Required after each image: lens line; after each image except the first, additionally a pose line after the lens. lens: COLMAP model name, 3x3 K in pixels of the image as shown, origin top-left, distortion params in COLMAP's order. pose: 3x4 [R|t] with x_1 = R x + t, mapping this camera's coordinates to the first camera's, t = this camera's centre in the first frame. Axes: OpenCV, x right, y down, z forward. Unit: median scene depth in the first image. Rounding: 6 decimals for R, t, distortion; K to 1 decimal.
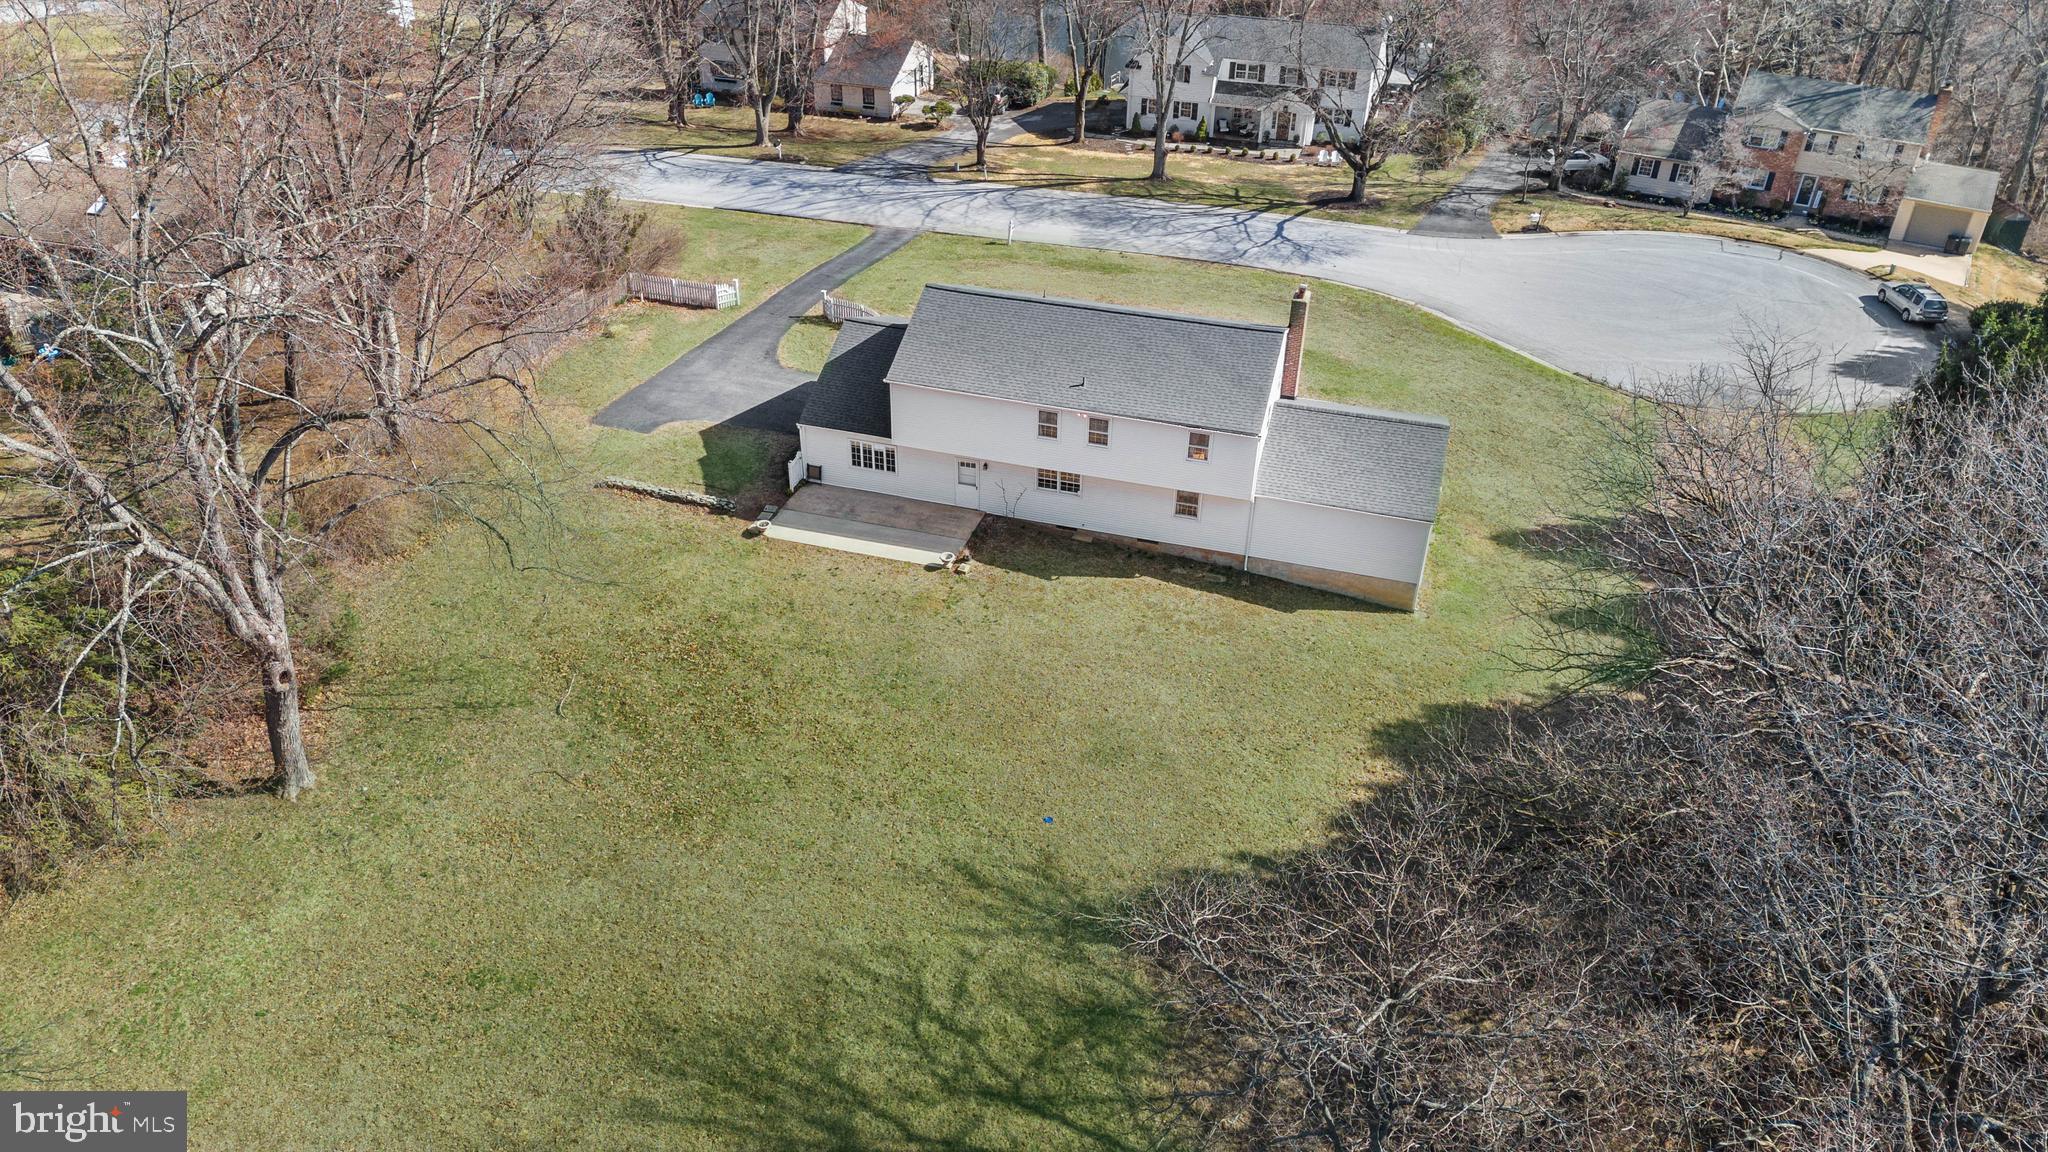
lens RADIAL K [[1494.1, 0, 1019.9], [0, 1494.1, 574.9], [0, 0, 1]] dist [0.047319, -0.030999]
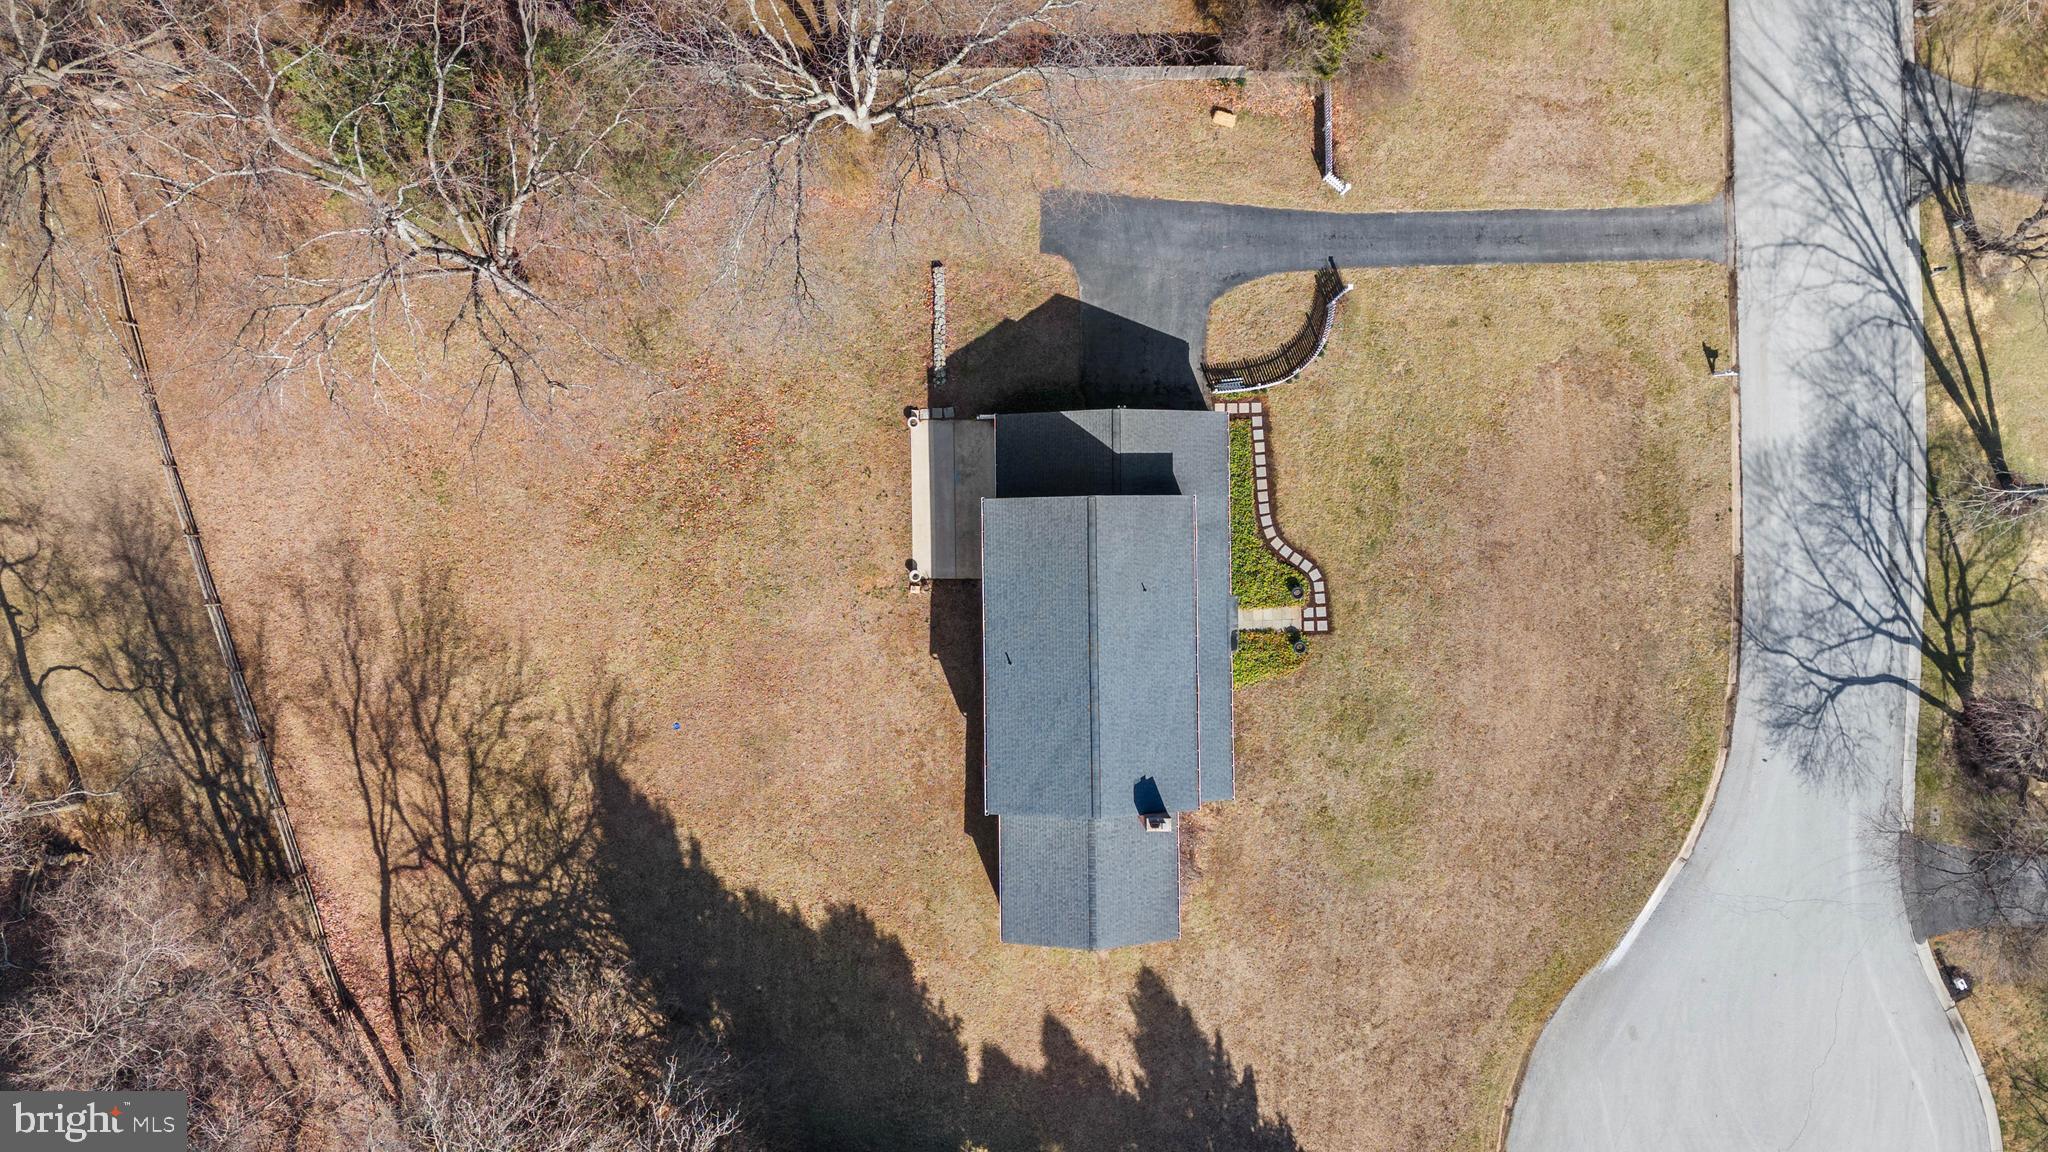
lens RADIAL K [[1494.1, 0, 1025.3], [0, 1494.1, 578.0], [0, 0, 1]] dist [0.047319, -0.030999]
pose [[0.292292, 0.956329, 0.000861, -0.028732], [-0.550701, 0.167579, 0.817708, -1.559542], [0.781853, -0.239483, 0.575633, 0.459014]]
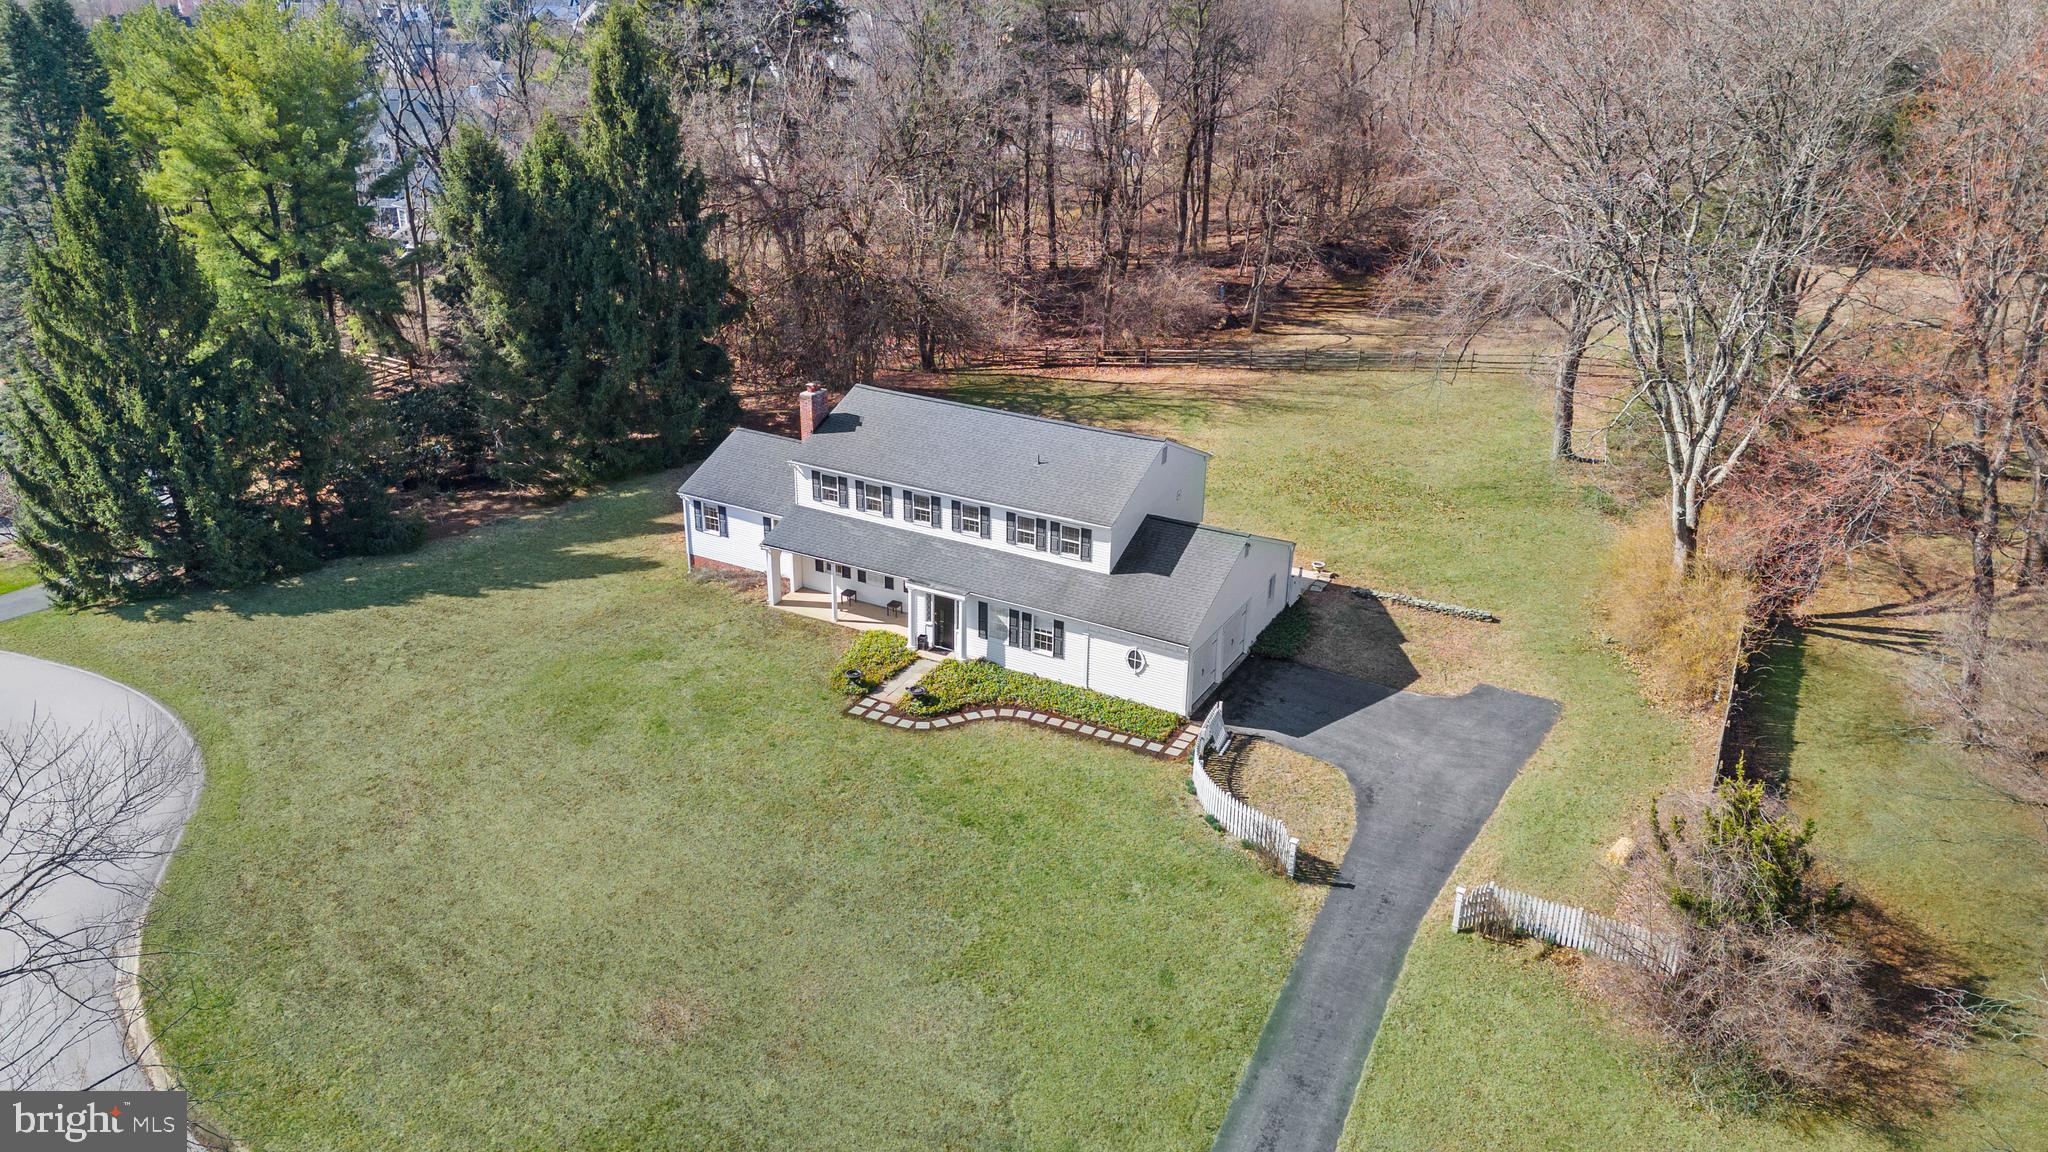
lens RADIAL K [[1494.1, 0, 1013.9], [0, 1494.1, 576.5], [0, 0, 1]] dist [0.047319, -0.030999]
pose [[-0.974484, -0.112117, 0.194449, -0.239407], [0.101788, 0.551373, 0.828026, -1.388711], [-0.200049, 0.826691, -0.525892, 2.342149]]
